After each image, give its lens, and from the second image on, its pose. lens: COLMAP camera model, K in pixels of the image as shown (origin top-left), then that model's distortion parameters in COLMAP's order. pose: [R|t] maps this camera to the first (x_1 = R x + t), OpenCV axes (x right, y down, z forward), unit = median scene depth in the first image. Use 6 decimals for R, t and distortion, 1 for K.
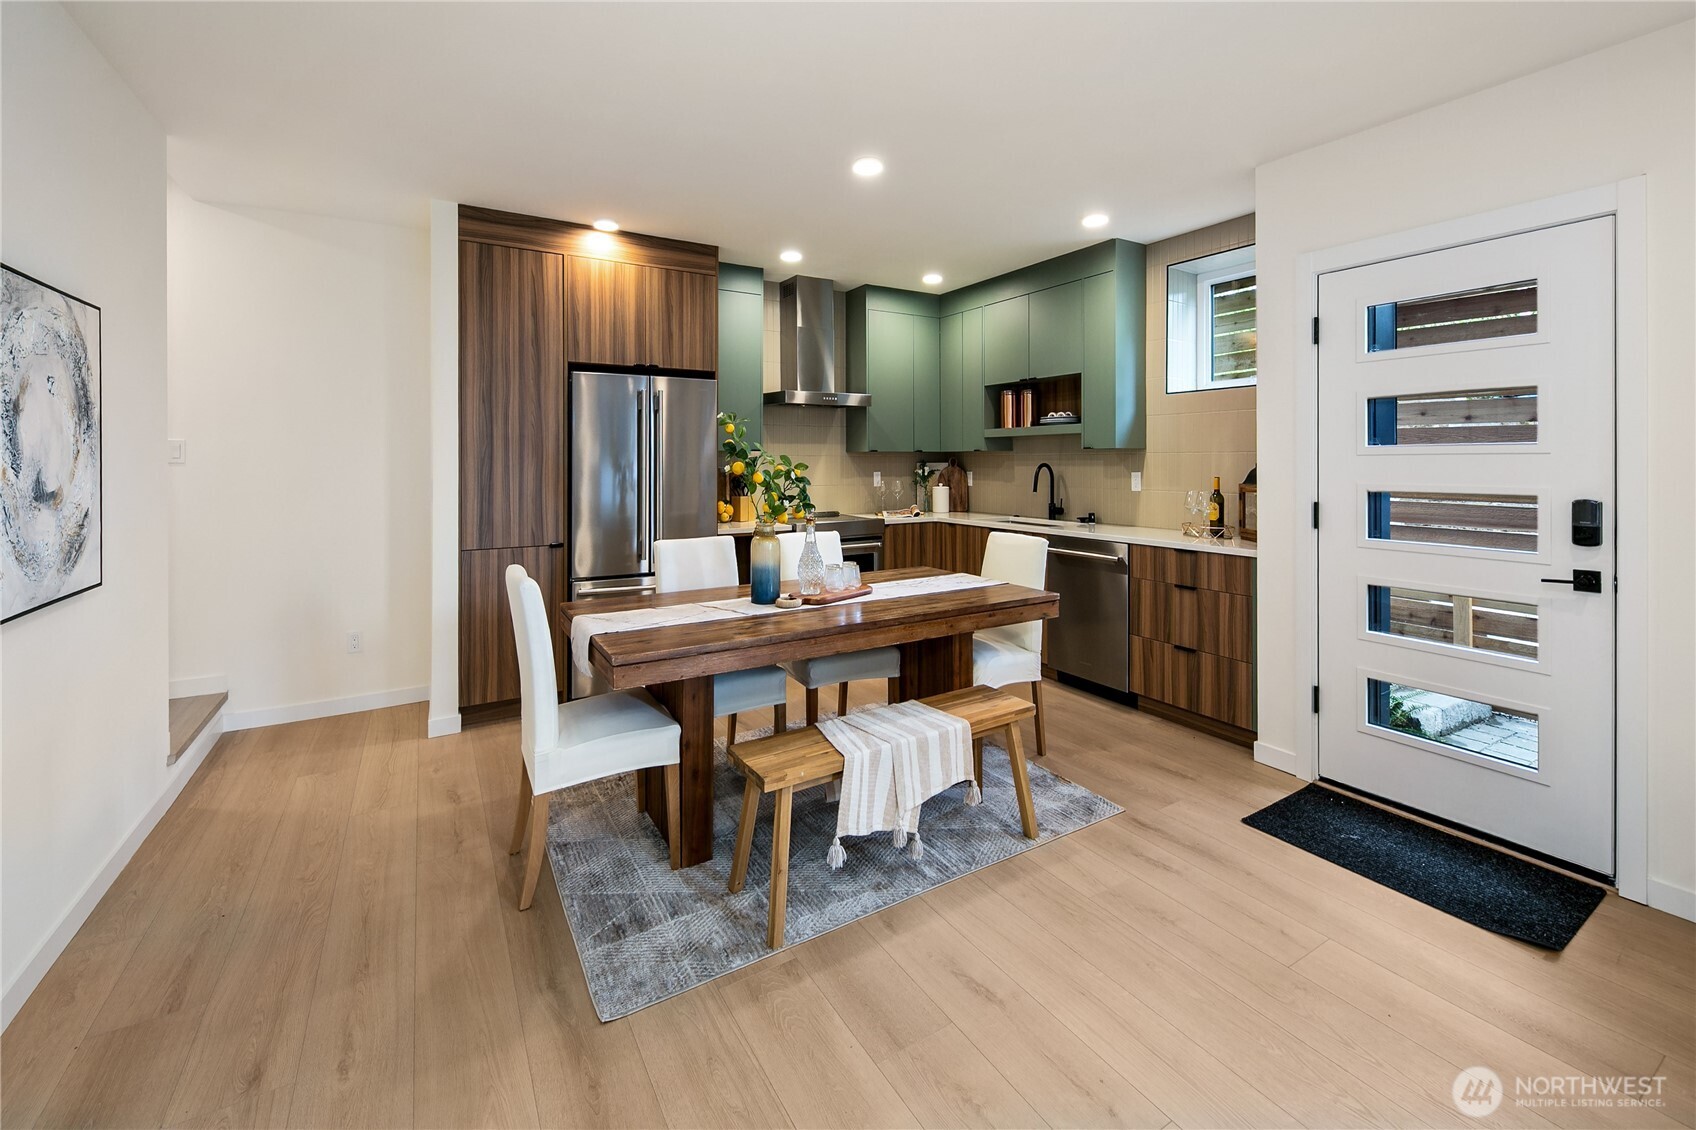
lens RADIAL K [[684.9, 0, 845.8], [0, 684.9, 463.3], [0, 0, 1]] dist [-0.001828, -0.000447]
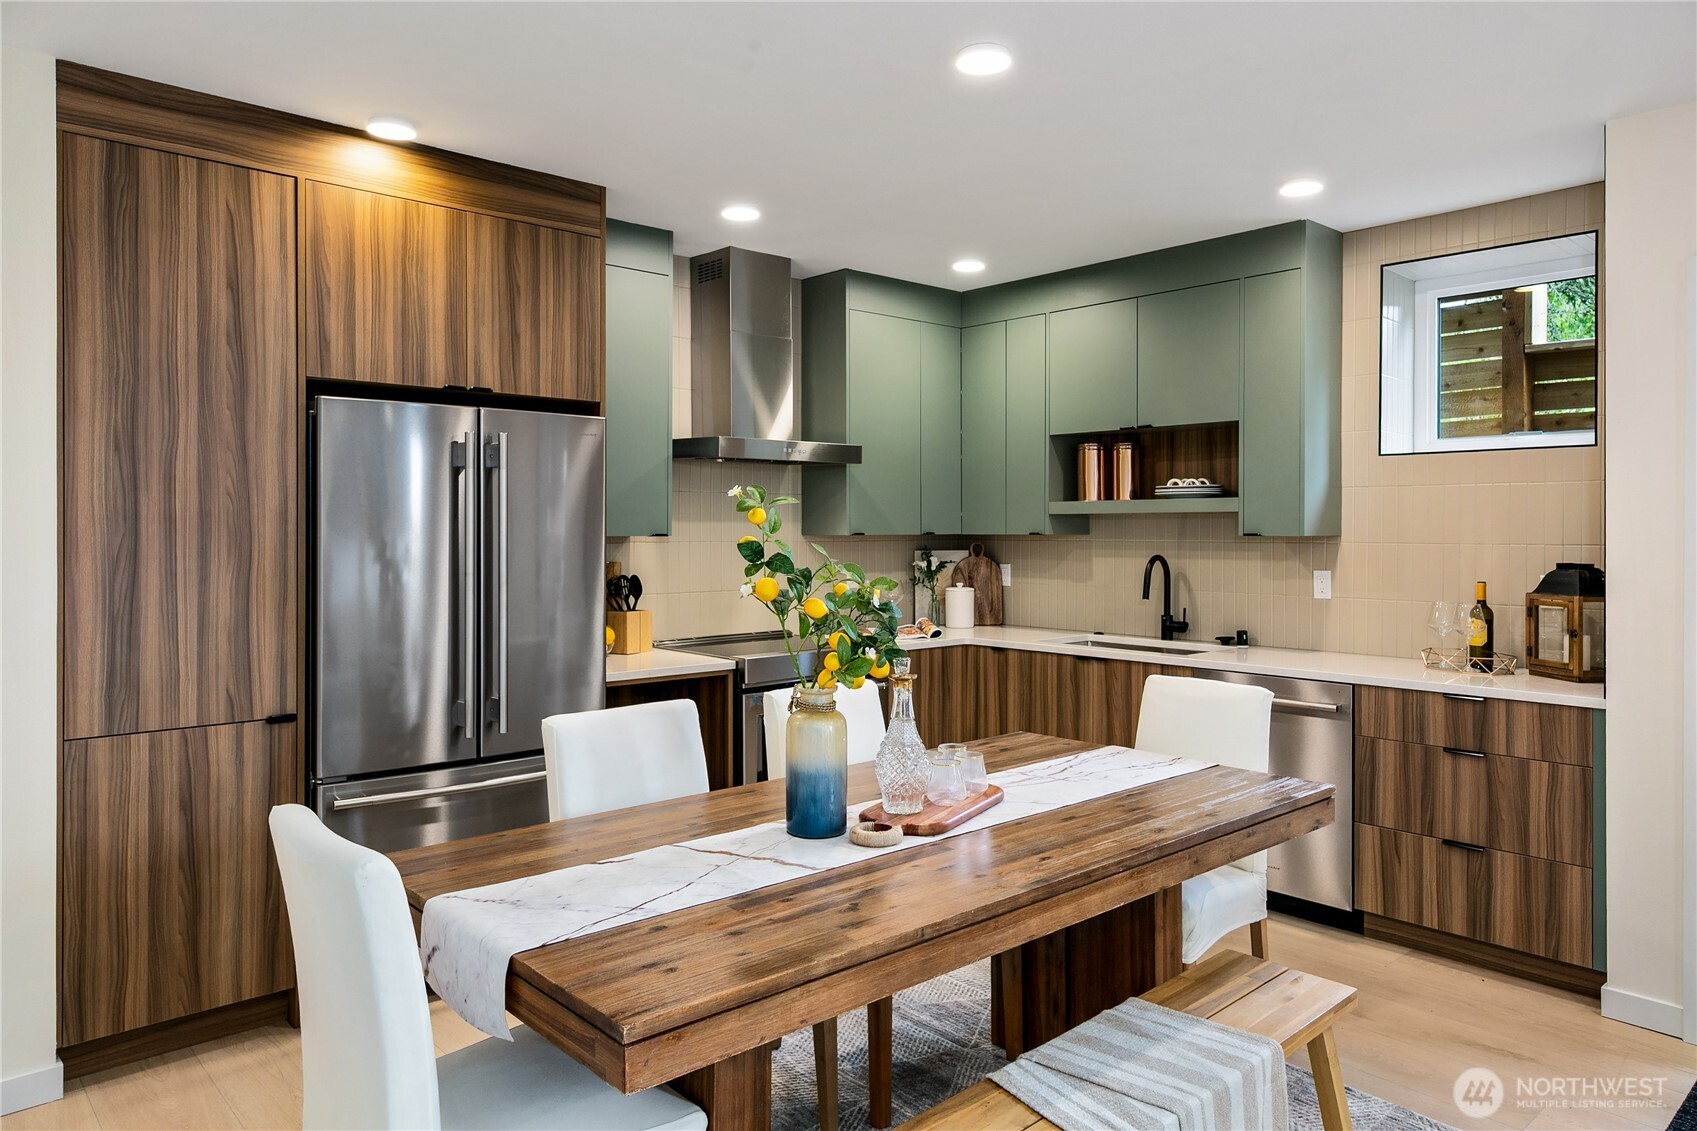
lens RADIAL K [[933.1, 0, 892.5], [0, 933.1, 518.4], [0, 0, 1]] dist [0.000699, 0.000138]
pose [[0.961412, -0.009561, 0.274947, -0.173232], [0.011896, 0.999906, -0.006825, -0.027787], [-0.274856, 0.009832, 0.961435, 0.176063]]
